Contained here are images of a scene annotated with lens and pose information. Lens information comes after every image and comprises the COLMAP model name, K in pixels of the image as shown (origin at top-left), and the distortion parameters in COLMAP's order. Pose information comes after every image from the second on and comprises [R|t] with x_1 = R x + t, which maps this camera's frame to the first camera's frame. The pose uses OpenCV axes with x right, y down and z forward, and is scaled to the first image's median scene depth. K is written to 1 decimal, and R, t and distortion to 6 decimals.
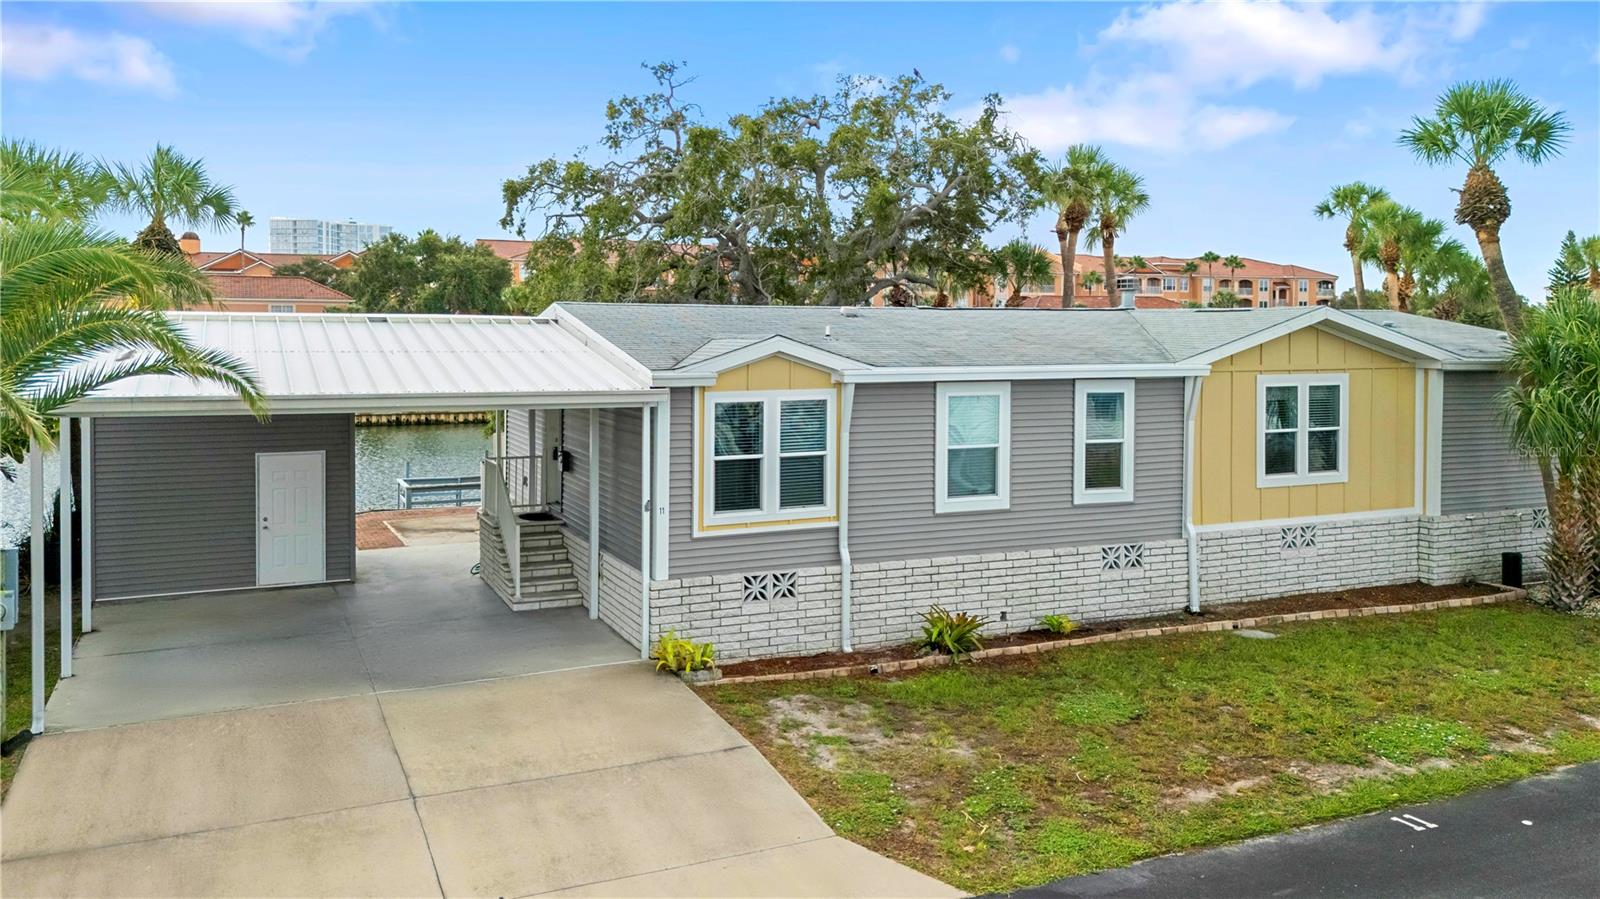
lens RADIAL K [[1213.6, 0, 776.5], [0, 1213.6, 376.5], [0, 0, 1]] dist [0.025912, -0.010790]
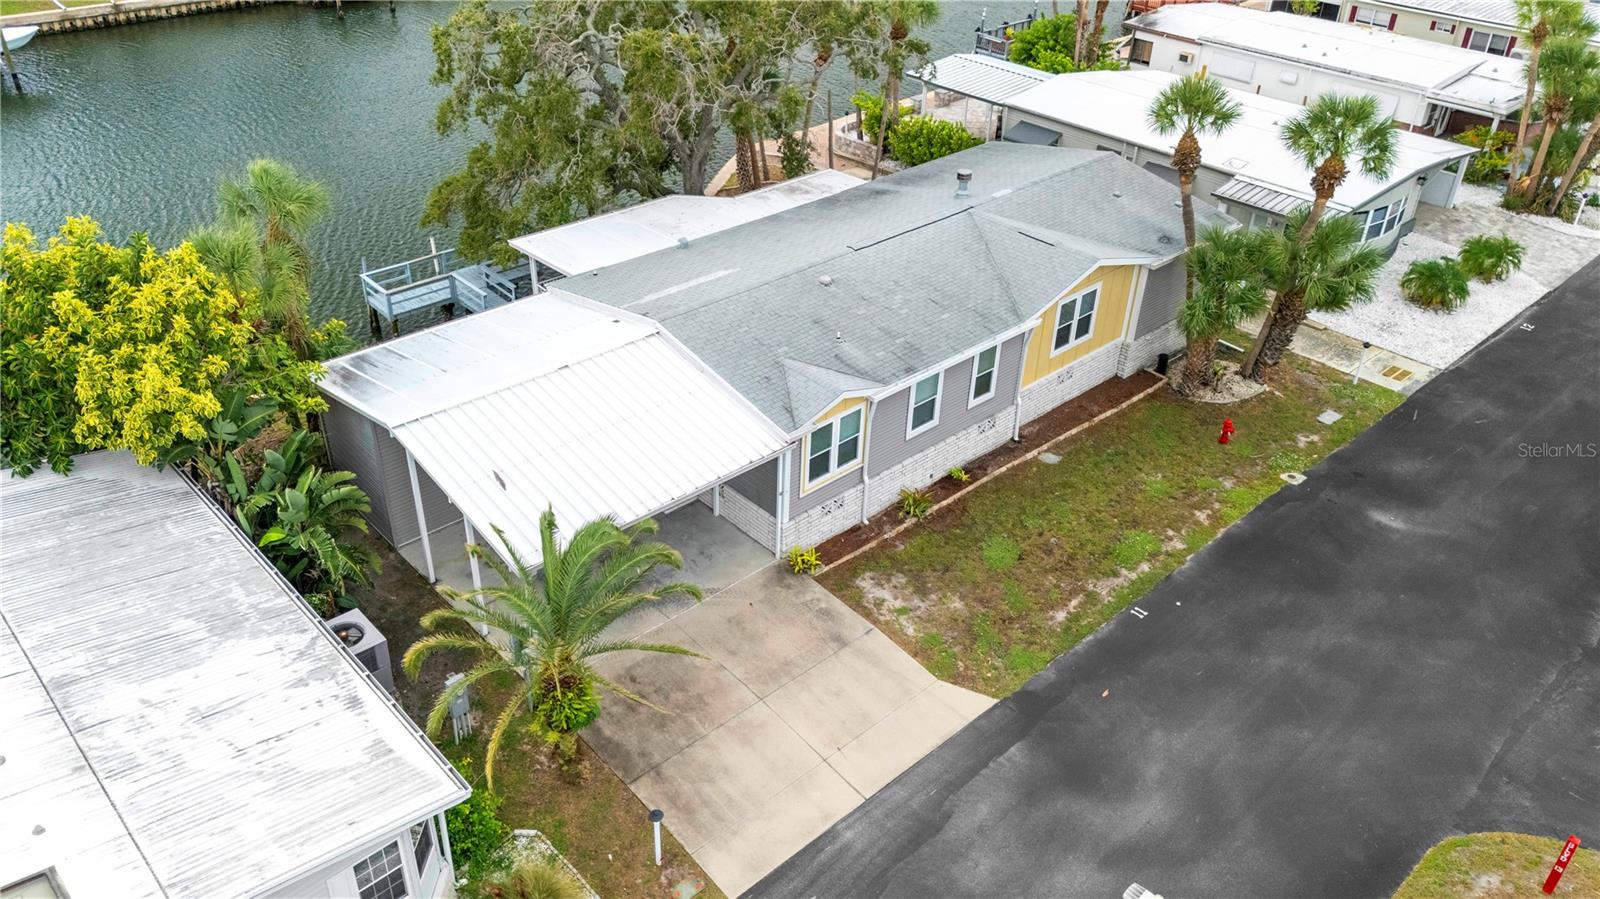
lens RADIAL K [[1213.6, 0, 794.8], [0, 1213.6, 443.1], [0, 0, 1]] dist [0.025912, -0.010790]
pose [[0.947227, -0.156895, 0.279545, -0.484161], [-0.014636, 0.849964, 0.526638, -0.760503], [-0.320230, -0.502937, 0.802812, -0.362654]]
